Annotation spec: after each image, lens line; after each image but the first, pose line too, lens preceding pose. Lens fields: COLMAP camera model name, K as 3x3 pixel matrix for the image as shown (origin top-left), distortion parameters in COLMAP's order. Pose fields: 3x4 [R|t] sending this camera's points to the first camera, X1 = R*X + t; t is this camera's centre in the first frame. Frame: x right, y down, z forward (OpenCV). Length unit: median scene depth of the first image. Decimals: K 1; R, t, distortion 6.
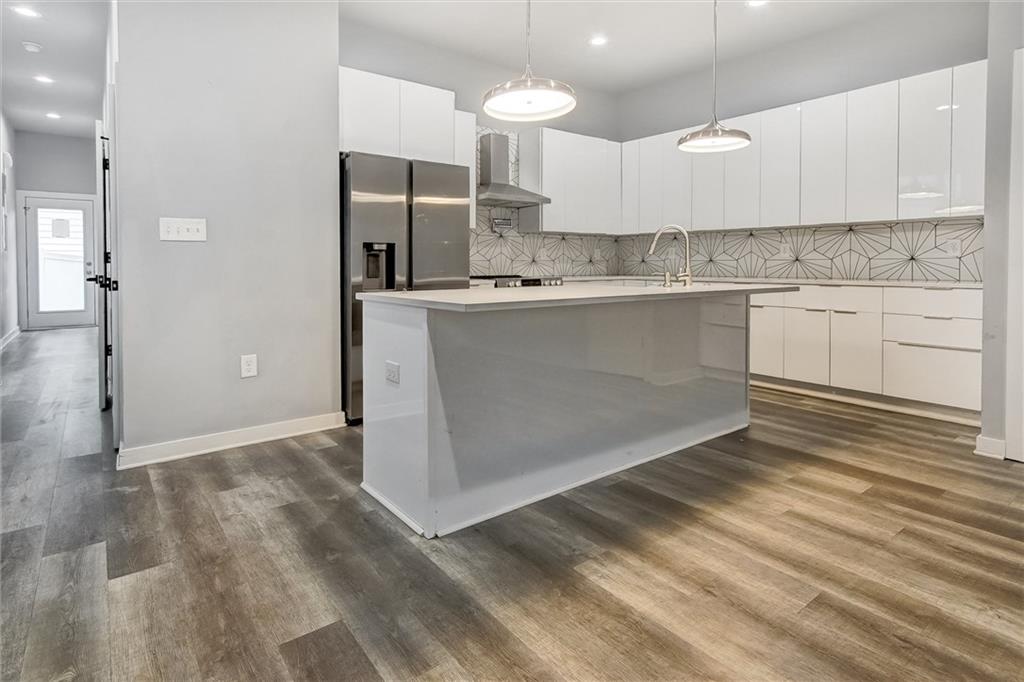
lens RADIAL K [[497.5, 0, 512.0], [0, 497.5, 341.0], [0, 0, 1]] dist [0.000825, -0.000223]
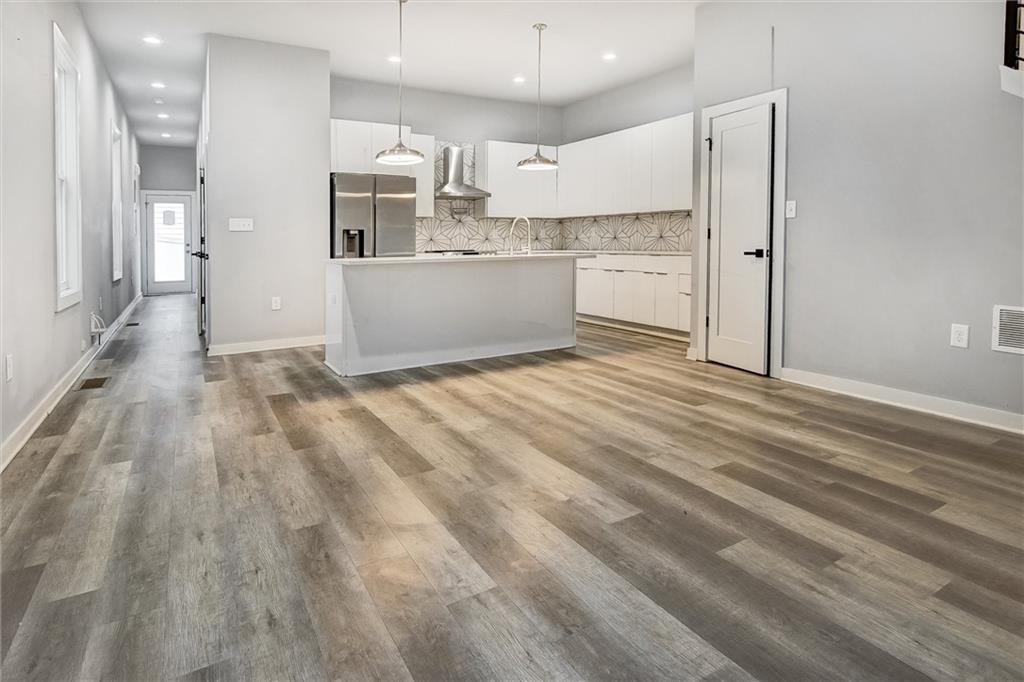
lens RADIAL K [[555.5, 0, 512.0], [0, 555.5, 341.0], [0, 0, 1]] dist [-0.017952, 0.000254]
pose [[0.986294, 0.020076, -0.163772, 0.478100], [-0.016004, 0.999530, 0.026151, 0.094751], [0.164220, -0.023172, 0.986151, -0.610397]]
